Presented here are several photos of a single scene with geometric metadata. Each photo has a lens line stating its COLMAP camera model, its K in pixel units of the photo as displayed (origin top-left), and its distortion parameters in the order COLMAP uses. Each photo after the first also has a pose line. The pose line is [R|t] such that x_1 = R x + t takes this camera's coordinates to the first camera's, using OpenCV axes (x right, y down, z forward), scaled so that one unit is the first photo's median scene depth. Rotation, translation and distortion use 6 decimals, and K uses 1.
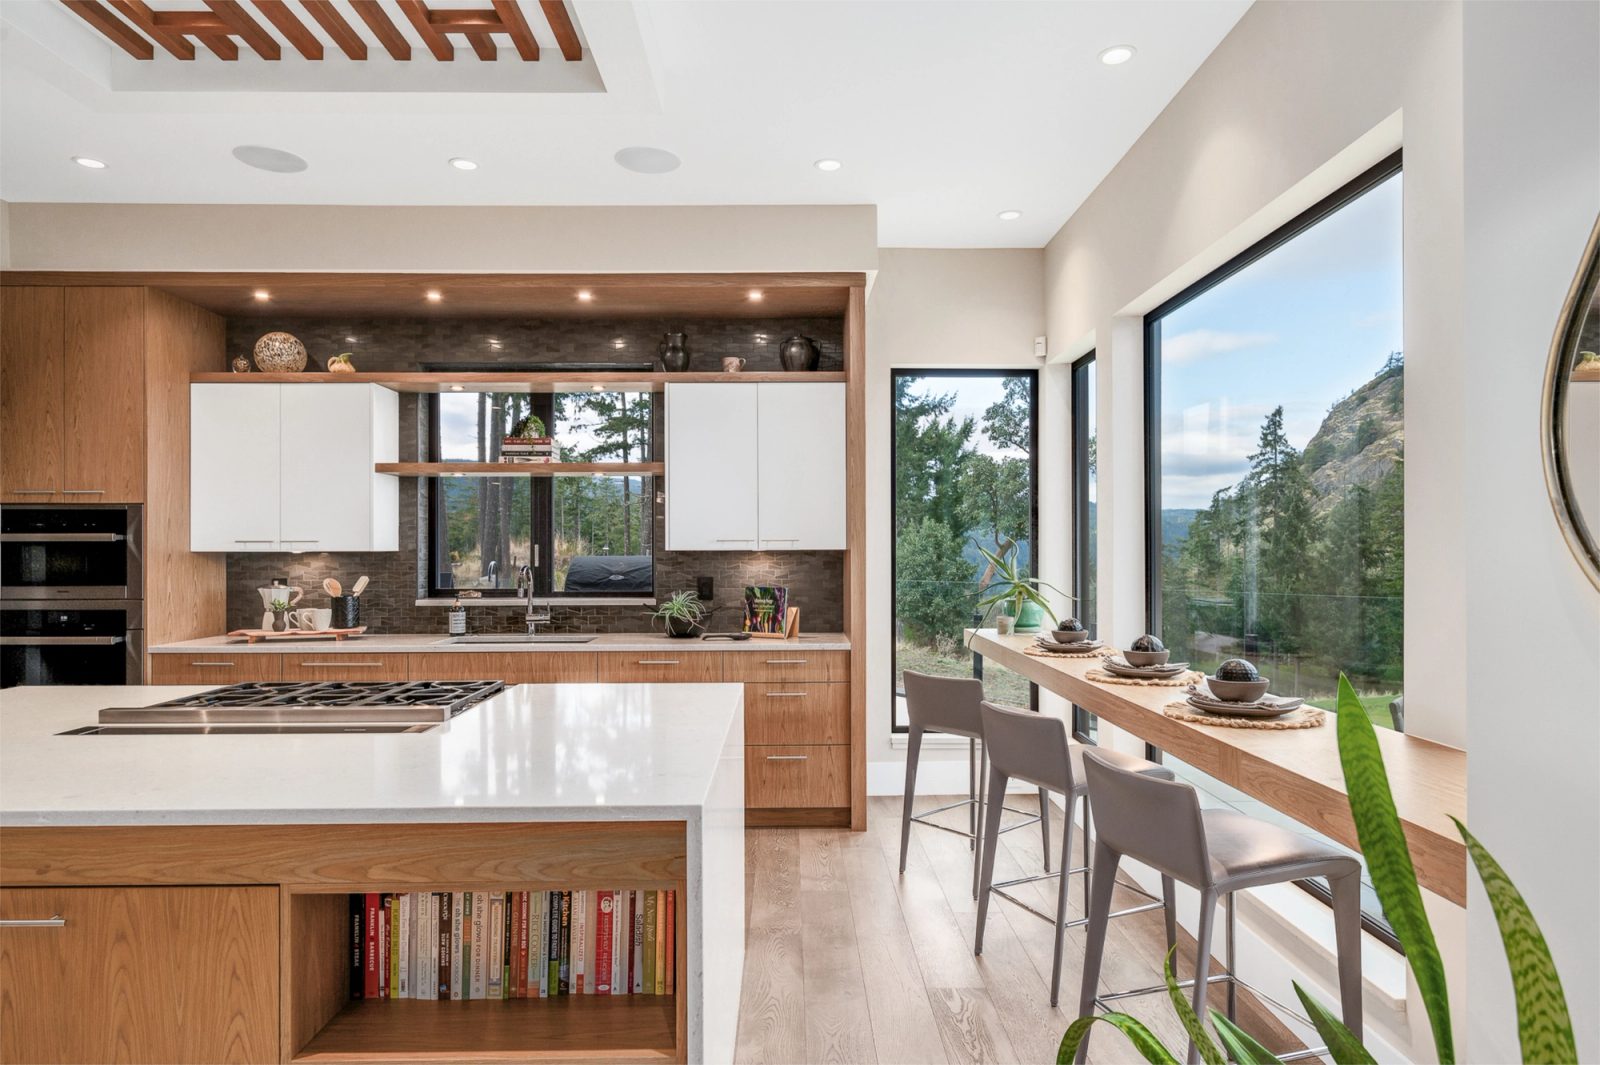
lens RADIAL K [[939.2, 0, 804.6], [0, 939.2, 540.1], [0, 0, 1]] dist [-0.002698, 0.000497]
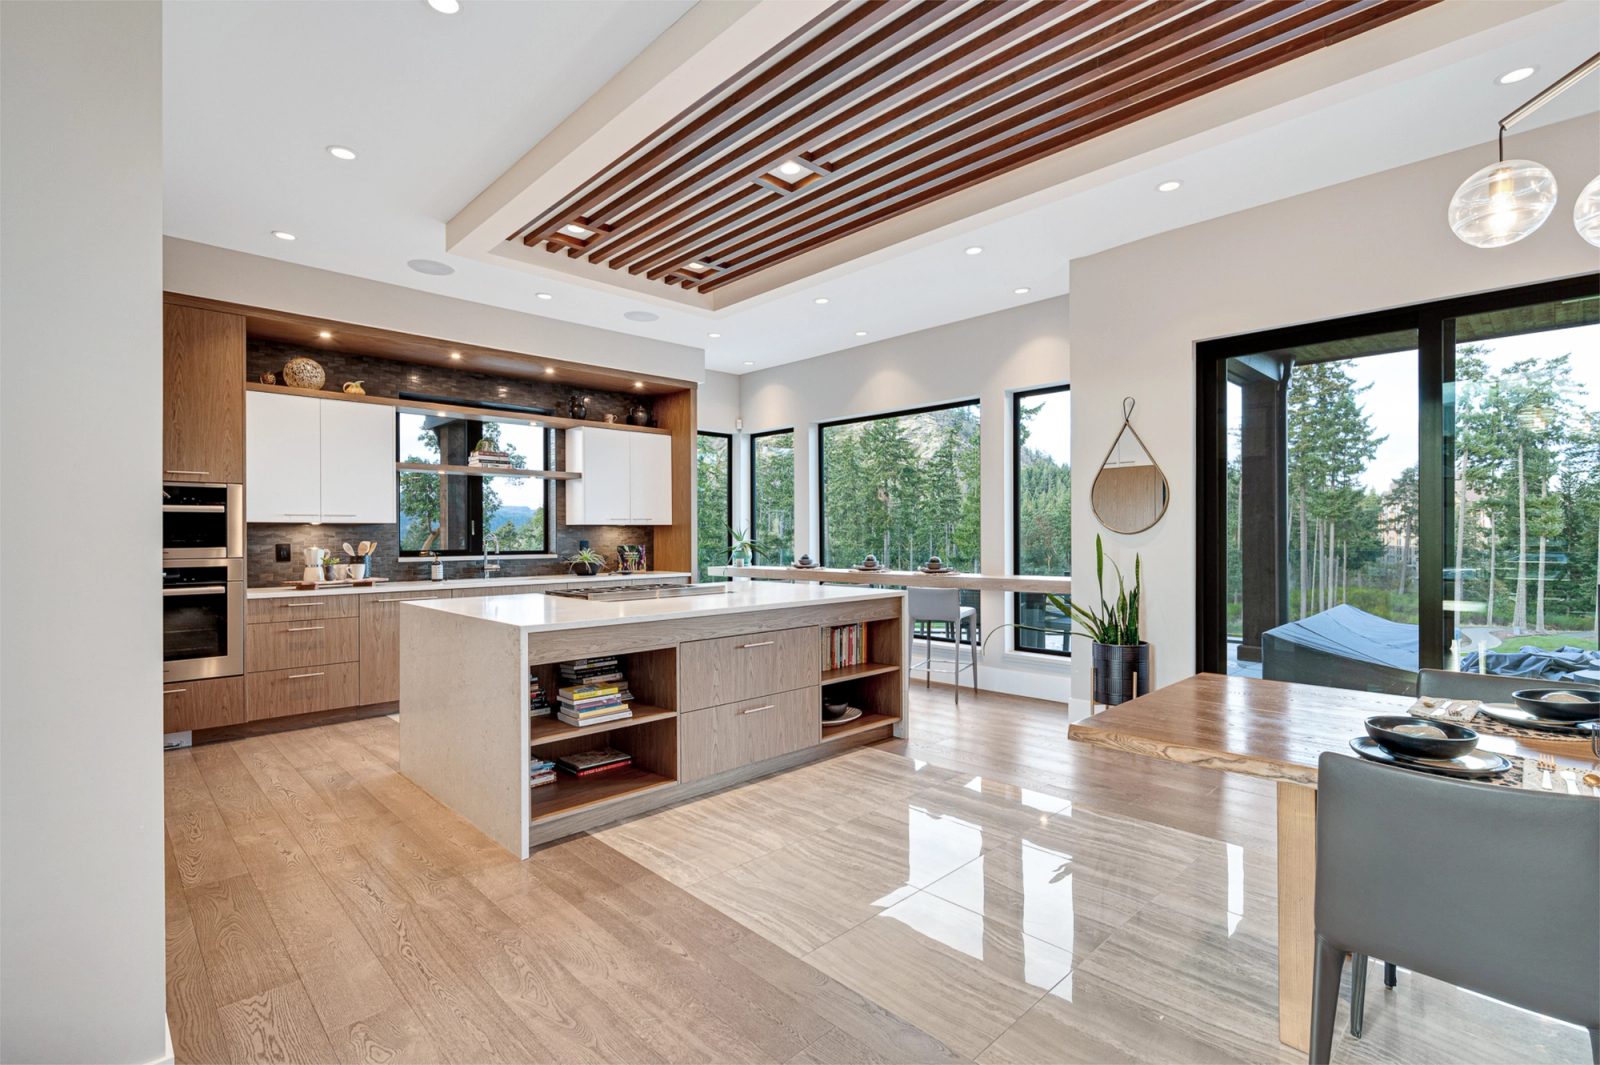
lens RADIAL K [[729.4, 0, 799.4], [0, 729.4, 531.9], [0, 0, 1]] dist [-0.001153, -0.000196]
pose [[0.731234, 0.001732, 0.682124, -0.754807], [-0.003521, 0.999993, 0.001234, 0.021001], [-0.682117, -0.003304, 0.731235, -0.235632]]
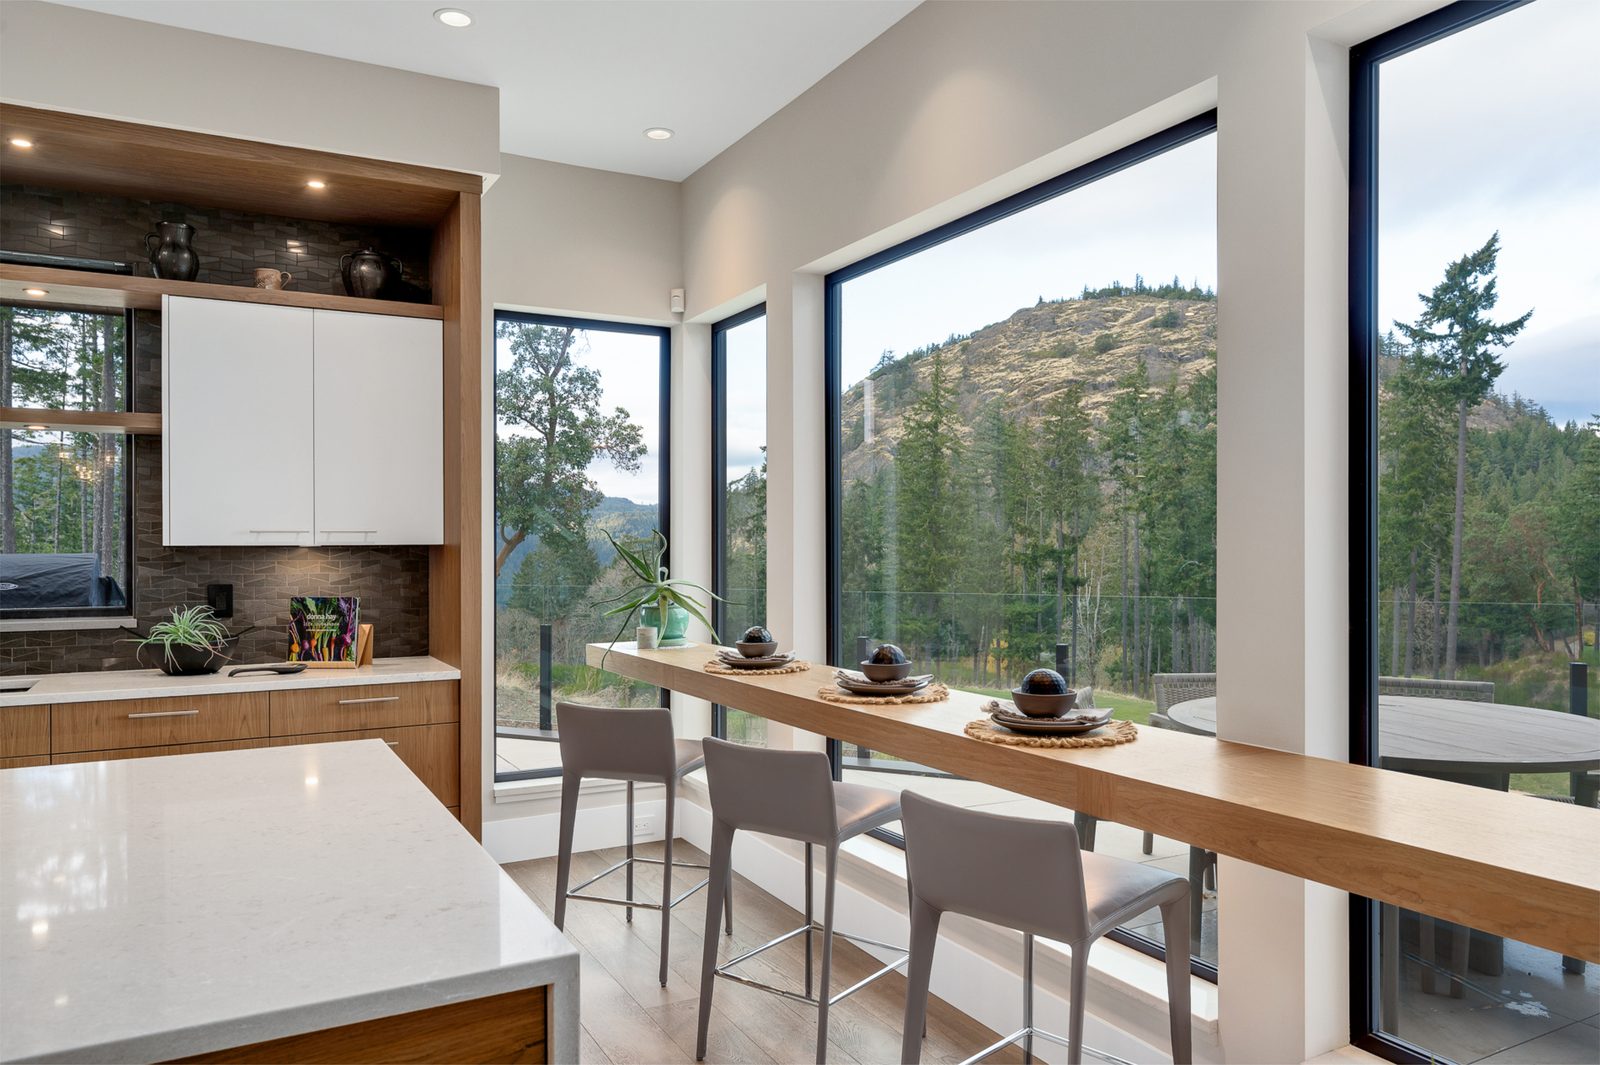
lens RADIAL K [[1090.6, 0, 806.8], [0, 1090.6, 541.7], [0, 0, 1]] dist [-0.000453, -0.004610]
pose [[0.883245, 0.002142, 0.468907, -0.105844], [-0.005416, 0.999969, 0.005635, 0.001300], [-0.468880, -0.007516, 0.883230, 0.098075]]
